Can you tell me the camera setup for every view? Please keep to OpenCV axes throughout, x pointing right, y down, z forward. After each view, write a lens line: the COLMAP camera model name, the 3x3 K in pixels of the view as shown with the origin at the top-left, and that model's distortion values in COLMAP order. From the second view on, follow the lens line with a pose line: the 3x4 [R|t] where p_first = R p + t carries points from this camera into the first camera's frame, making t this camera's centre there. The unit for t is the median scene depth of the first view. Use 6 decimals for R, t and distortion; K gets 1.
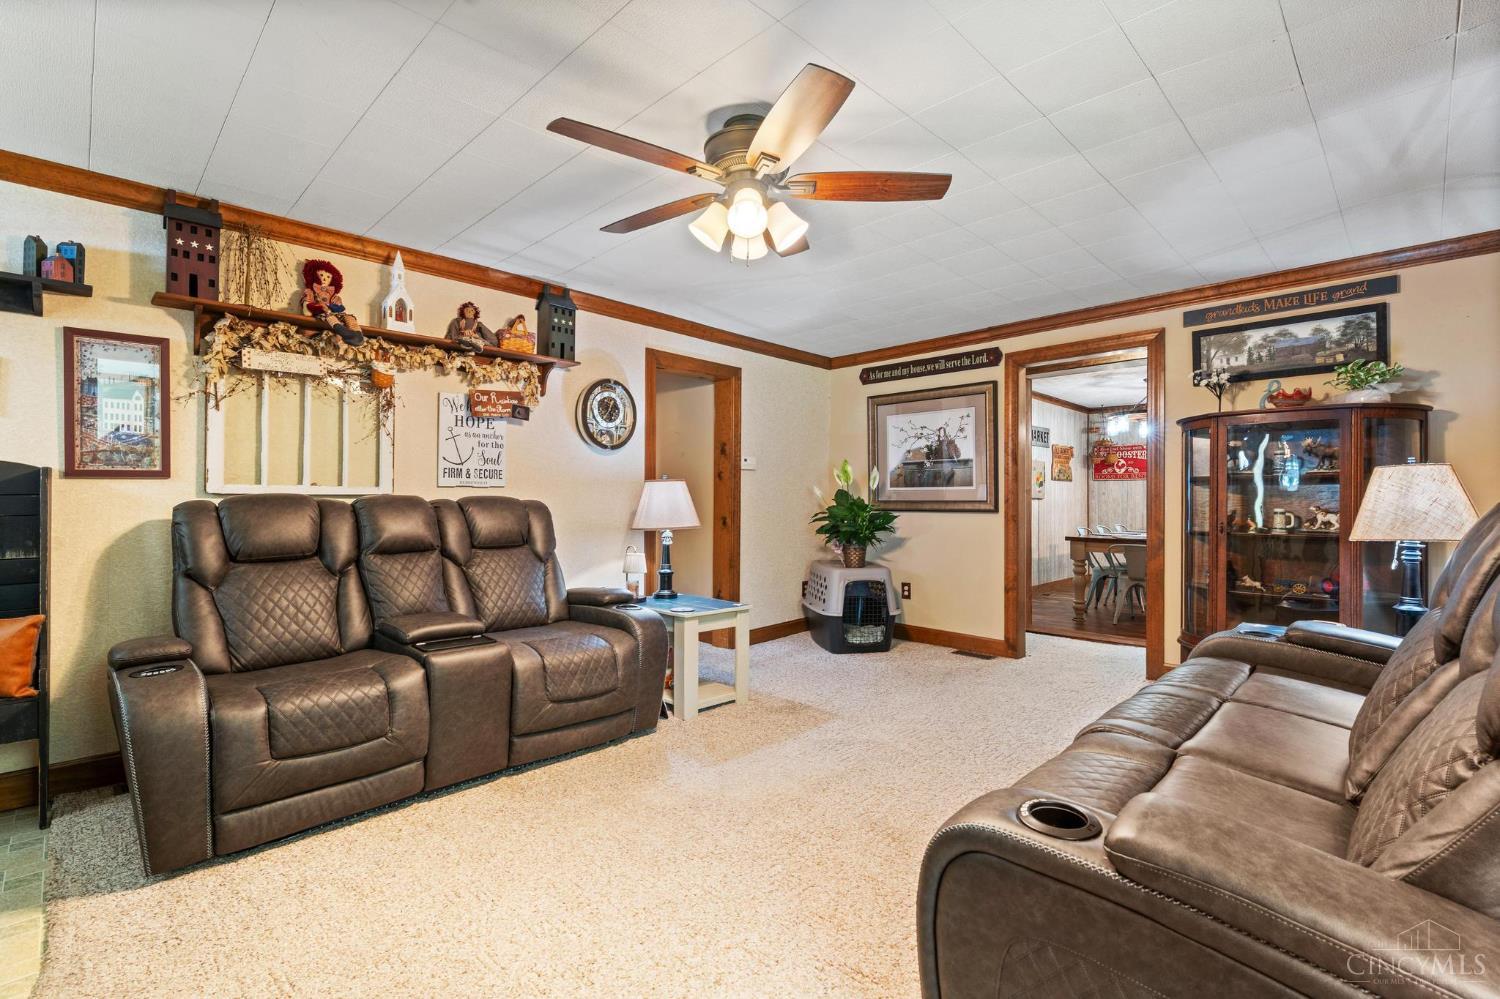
lens RADIAL K [[675.4, 0, 749.1], [0, 675.4, 494.5], [0, 0, 1]] dist [-0.005733, 0.000165]
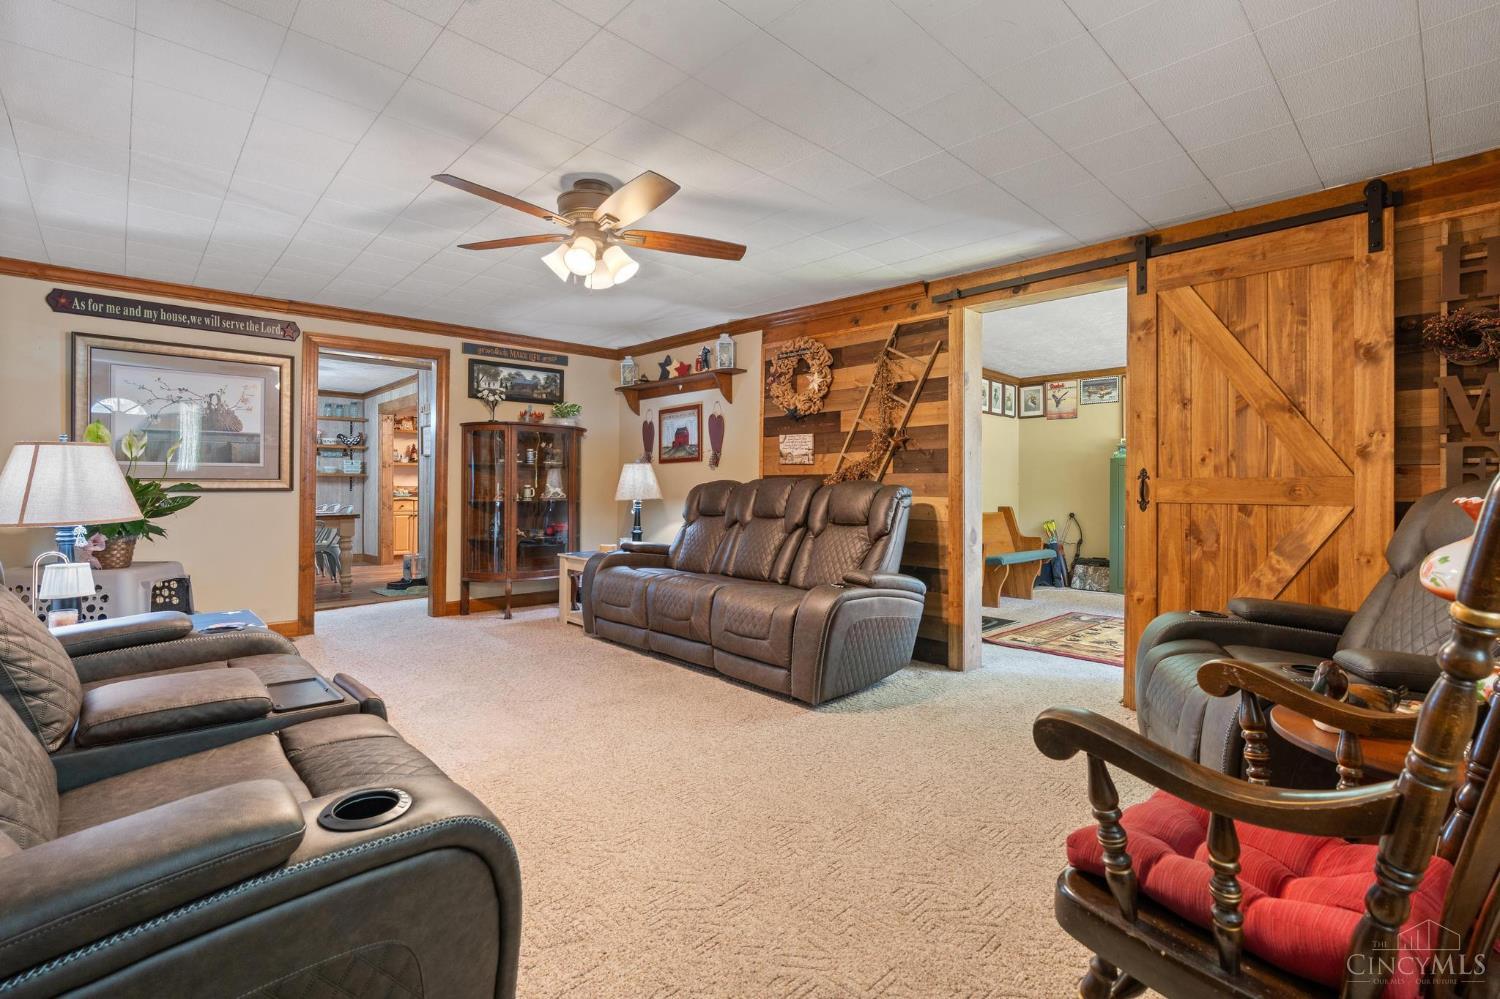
lens RADIAL K [[675.4, 0, 745.9], [0, 675.4, 488.2], [0, 0, 1]] dist [-0.005733, 0.000165]
pose [[0.046472, -0.010012, 0.998869, -0.707830], [-0.014475, 0.999838, 0.010695, 0.003189], [-0.998815, -0.014956, 0.046319, 0.360831]]
